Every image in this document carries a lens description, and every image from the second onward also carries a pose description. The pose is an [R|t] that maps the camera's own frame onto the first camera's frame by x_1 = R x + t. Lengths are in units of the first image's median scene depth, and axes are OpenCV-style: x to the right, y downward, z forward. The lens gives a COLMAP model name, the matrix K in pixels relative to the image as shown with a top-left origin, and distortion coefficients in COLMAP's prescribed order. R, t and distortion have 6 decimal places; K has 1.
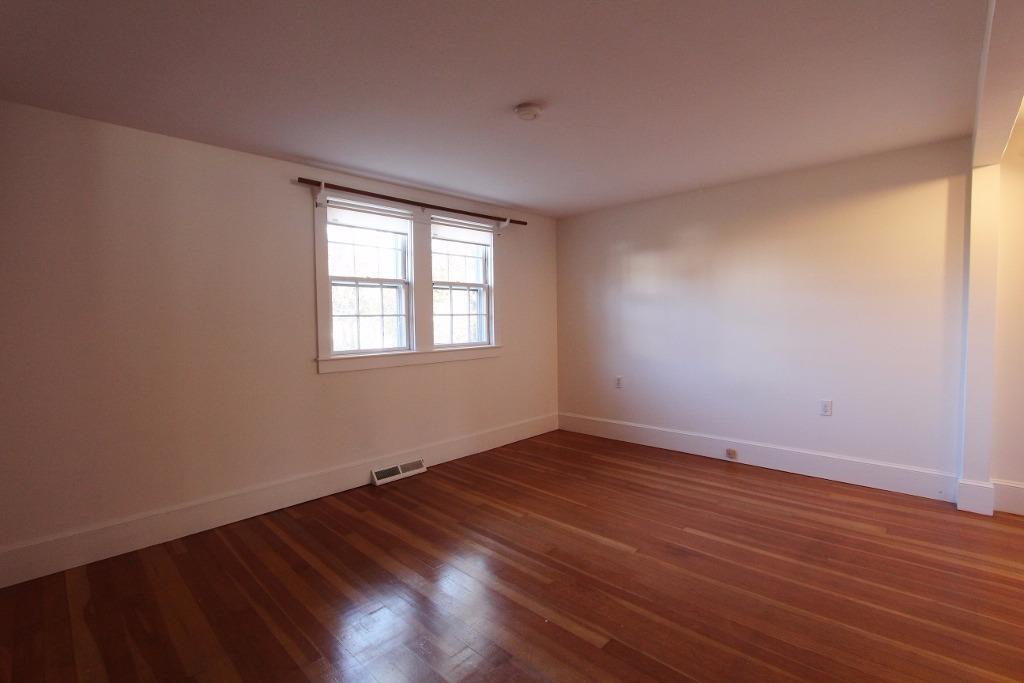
lens RADIAL K [[470.2, 0, 510.4], [0, 470.2, 340.0], [0, 0, 1]] dist [-0.018810, 0.002381]
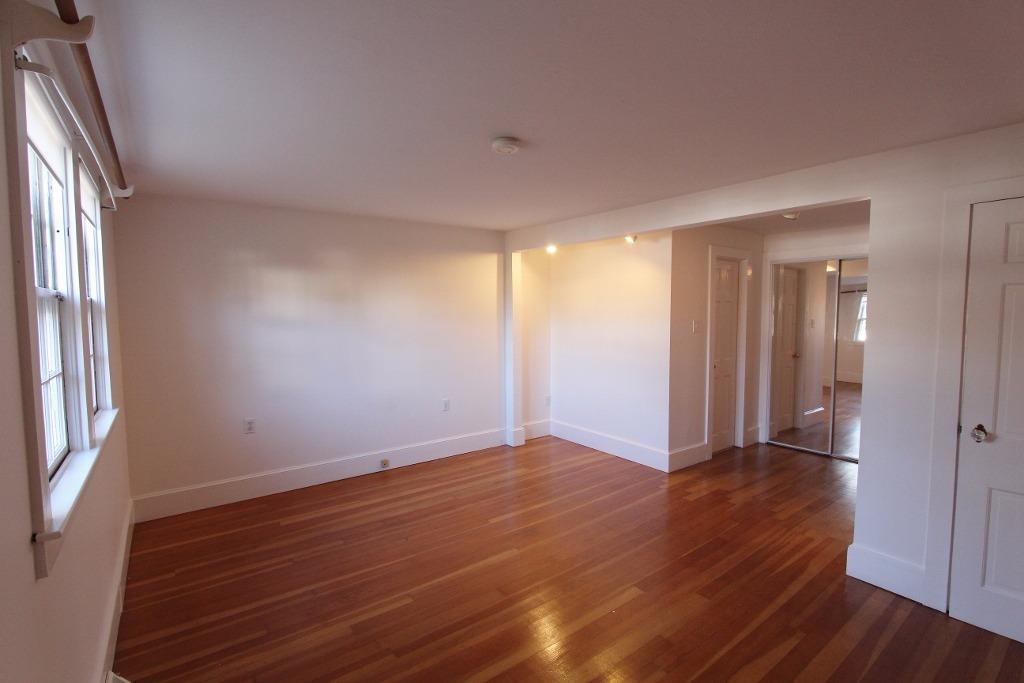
lens RADIAL K [[470.2, 0, 505.4], [0, 470.2, 338.7], [0, 0, 1]] dist [-0.018810, 0.002381]
pose [[0.175263, -0.044458, 0.983517, -0.631703], [0.050987, 0.998049, 0.036029, -0.087024], [-0.983200, 0.043832, 0.177188, 0.582747]]
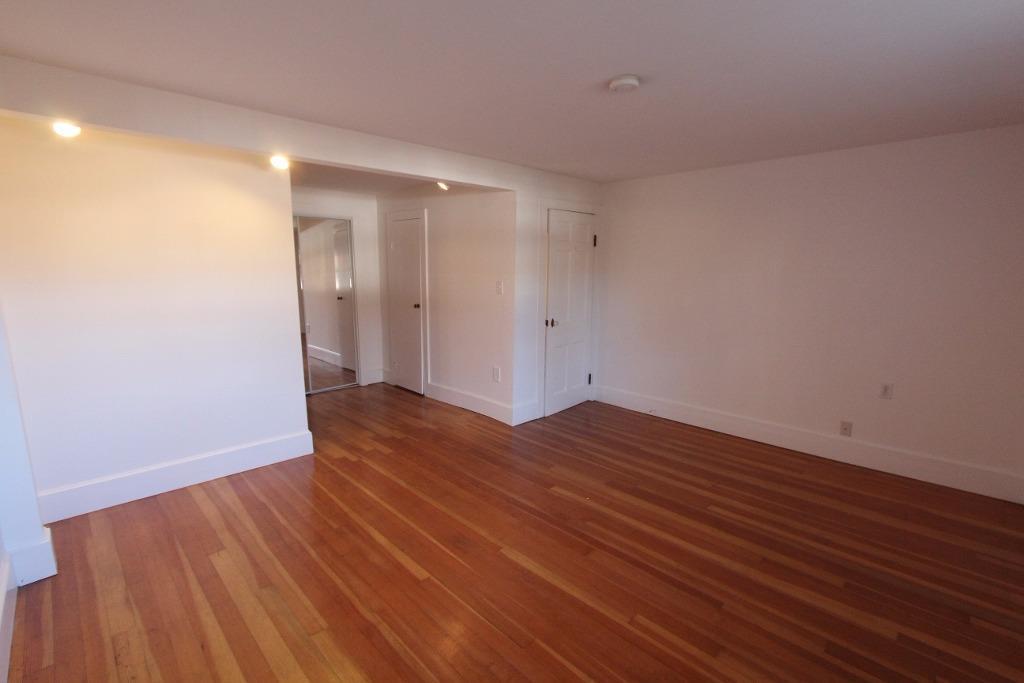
lens RADIAL K [[470.2, 0, 504.9], [0, 470.2, 345.5], [0, 0, 1]] dist [-0.018810, 0.002381]
pose [[-0.998975, 0.006824, 0.044756, 0.156663], [0.016573, 0.975079, 0.221236, -0.135832], [-0.042131, 0.221751, -0.974193, 1.364056]]
